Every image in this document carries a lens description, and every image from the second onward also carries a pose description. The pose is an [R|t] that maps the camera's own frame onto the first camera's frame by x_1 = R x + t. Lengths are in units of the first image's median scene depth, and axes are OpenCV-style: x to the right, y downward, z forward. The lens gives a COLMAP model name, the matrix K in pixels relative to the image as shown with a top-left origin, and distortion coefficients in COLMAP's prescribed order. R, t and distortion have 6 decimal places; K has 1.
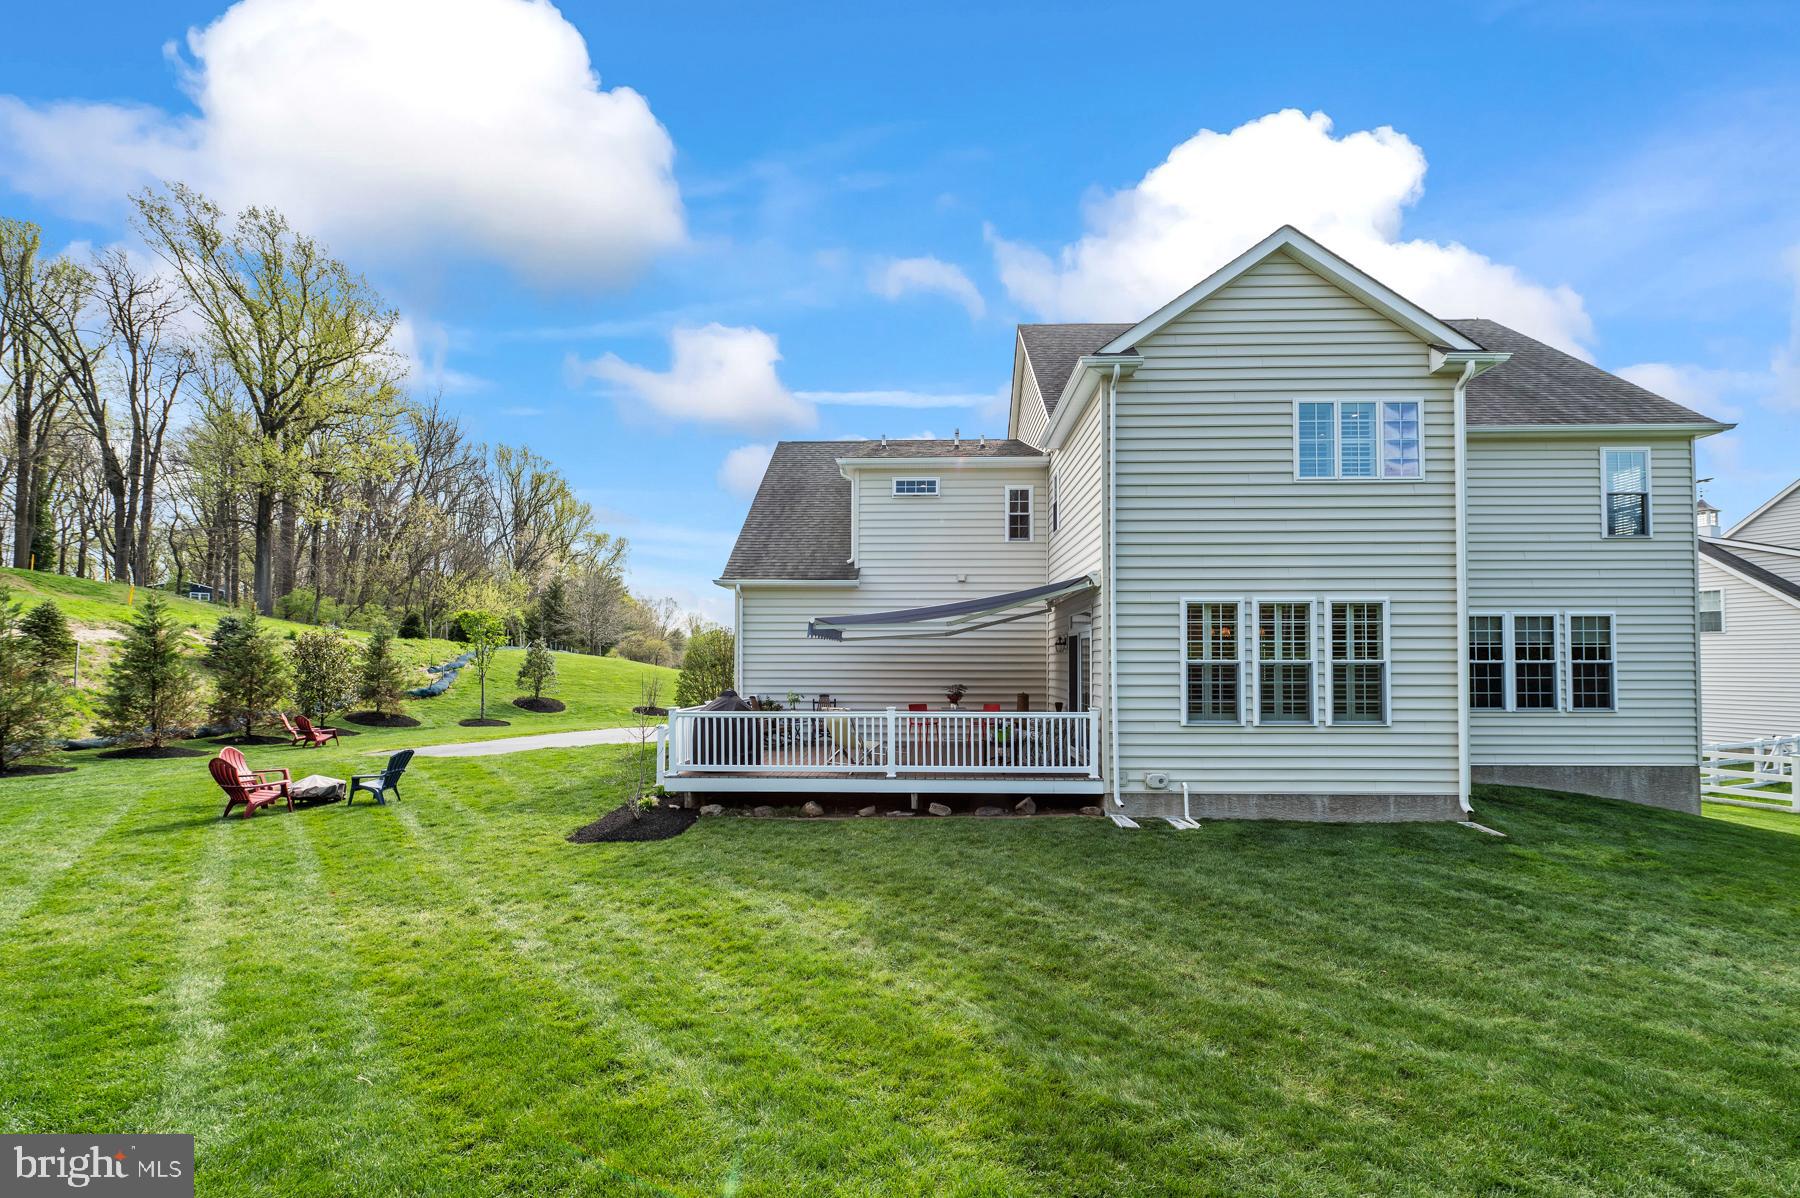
lens RADIAL K [[747.2, 0, 903.8], [0, 747.2, 648.6], [0, 0, 1]] dist [-0.002519, -0.001133]
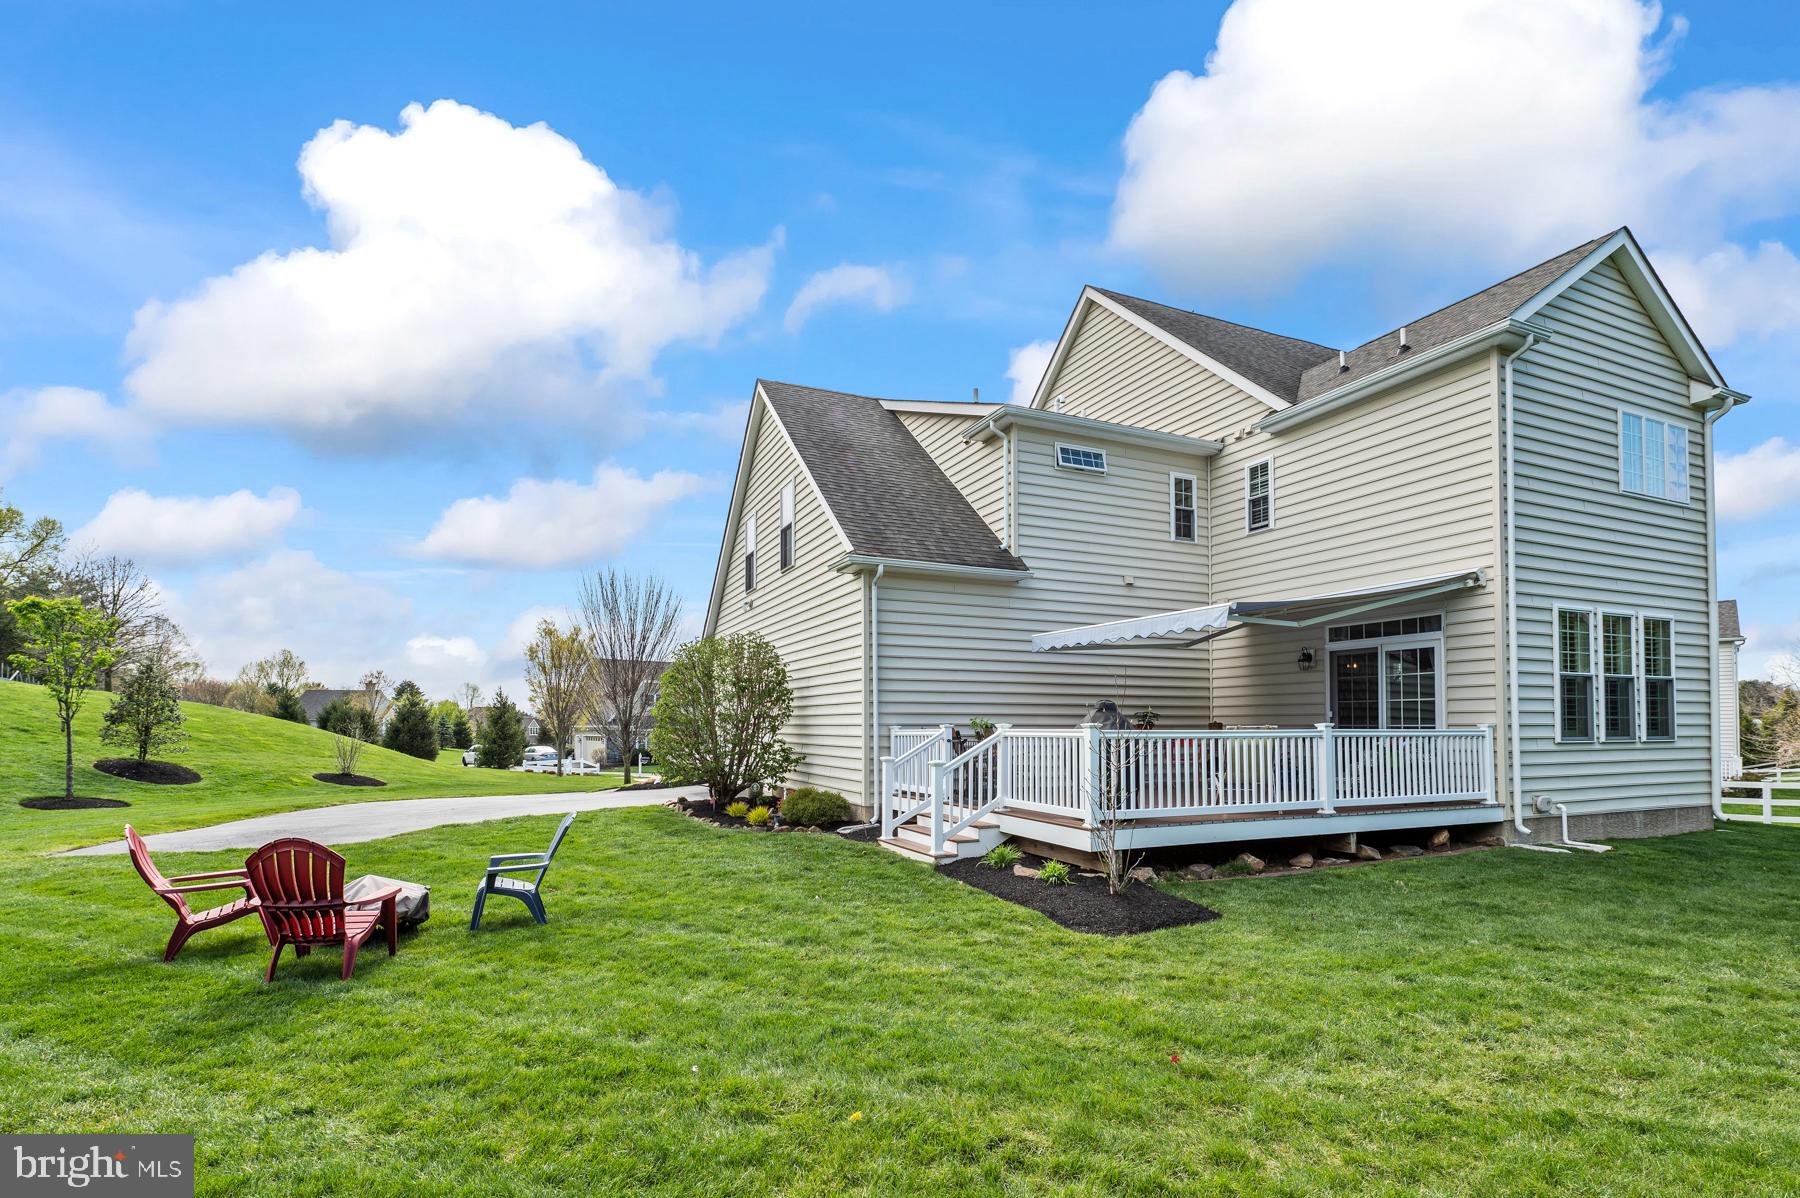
lens RADIAL K [[869.8, 0, 917.8], [0, 869.8, 720.4], [0, 0, 1]] dist [-0.002545, 0.000028]
pose [[0.893343, 0.003373, 0.449362, -0.690320], [-0.008980, 0.999906, 0.010347, 0.061017], [-0.449285, -0.013279, 0.893290, 0.339016]]
